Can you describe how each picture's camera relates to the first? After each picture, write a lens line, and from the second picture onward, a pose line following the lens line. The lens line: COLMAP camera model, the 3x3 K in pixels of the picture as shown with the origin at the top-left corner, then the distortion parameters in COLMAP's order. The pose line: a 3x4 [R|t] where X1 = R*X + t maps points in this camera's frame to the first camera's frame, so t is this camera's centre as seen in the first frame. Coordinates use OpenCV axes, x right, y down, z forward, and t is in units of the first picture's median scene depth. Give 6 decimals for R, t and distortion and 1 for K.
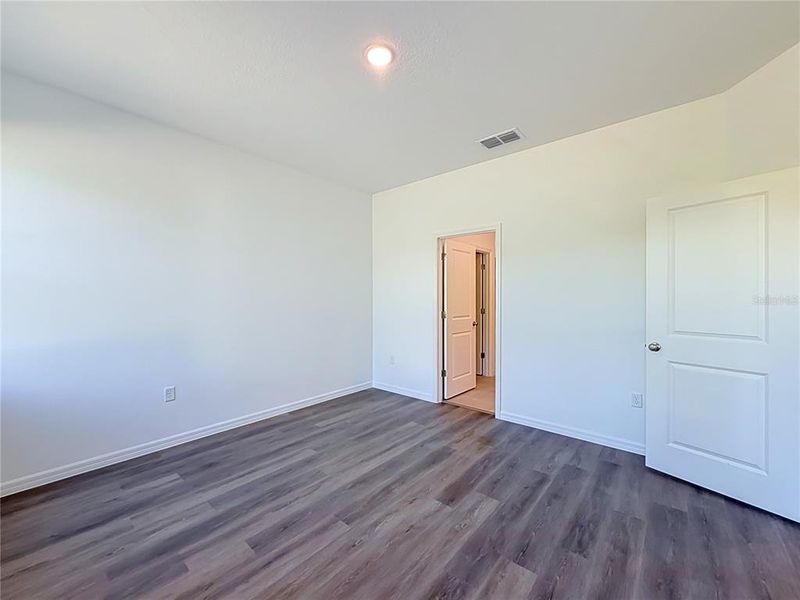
lens RADIAL K [[324.5, 0, 396.0], [0, 324.5, 296.9], [0, 0, 1]] dist [-0.001774, -0.000765]
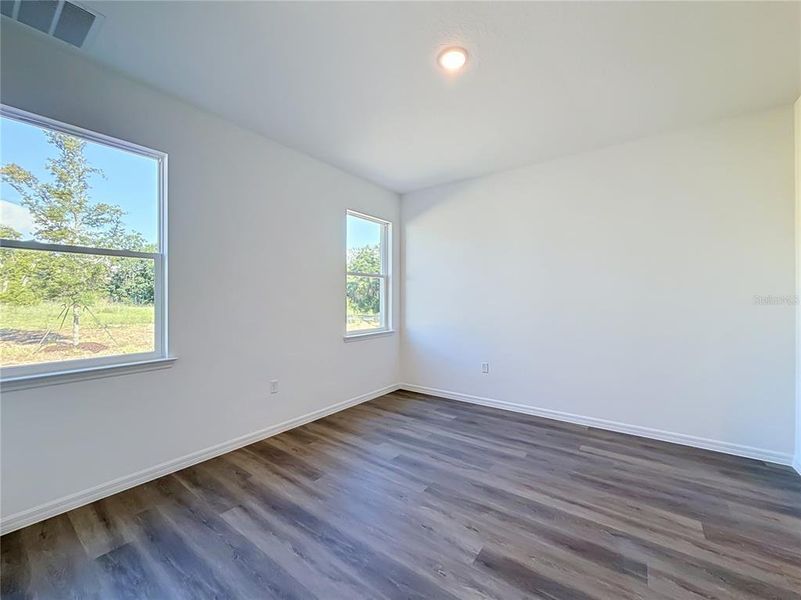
lens RADIAL K [[324.9, 0, 405.0], [0, 324.9, 299.9], [0, 0, 1]] dist [-0.001774, -0.000765]
pose [[0.083477, 0.003768, -0.996503, 0.787818], [0.004707, 0.999980, 0.004175, 0.003195], [0.996499, -0.005039, 0.083458, 0.646041]]
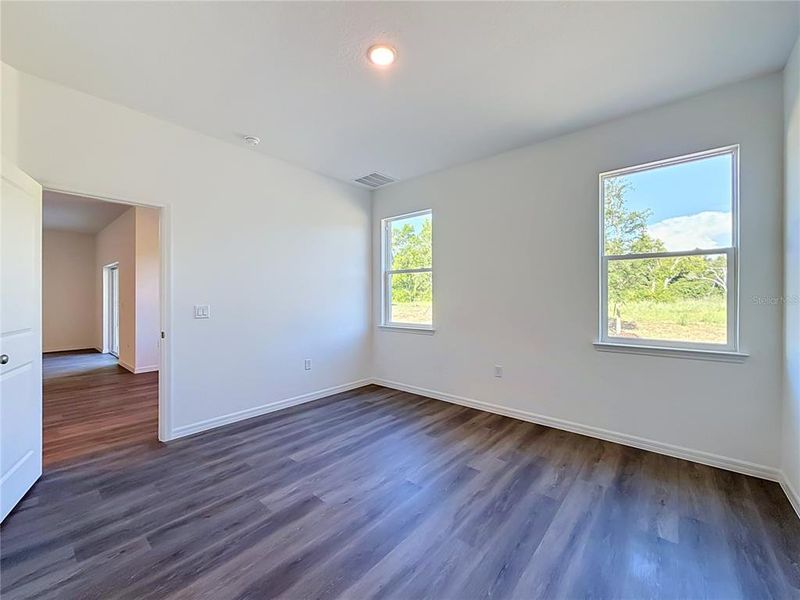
lens RADIAL K [[324.5, 0, 395.7], [0, 324.5, 299.2], [0, 0, 1]] dist [-0.001774, -0.000765]
pose [[-0.999995, 0.000827, -0.003072, -0.076321], [0.000826, 1.000000, 0.000466, 0.023340], [0.003072, 0.000463, -0.999995, 1.700250]]
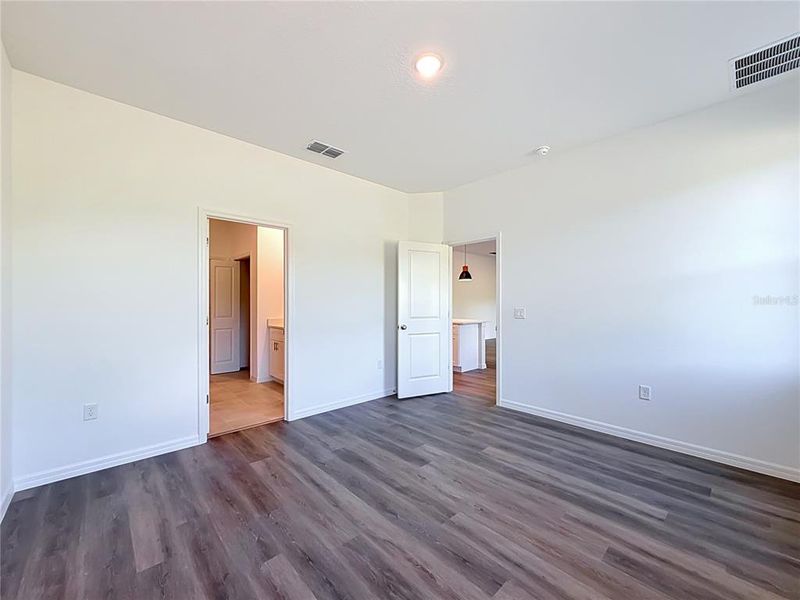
lens RADIAL K [[324.5, 0, 404.8], [0, 324.5, 300.8], [0, 0, 1]] dist [-0.001774, -0.000765]
pose [[0.100719, 0.006578, 0.994893, -0.922958], [-0.002695, 0.999976, -0.006339, 0.025487], [-0.994911, -0.002042, 0.100734, 0.817825]]
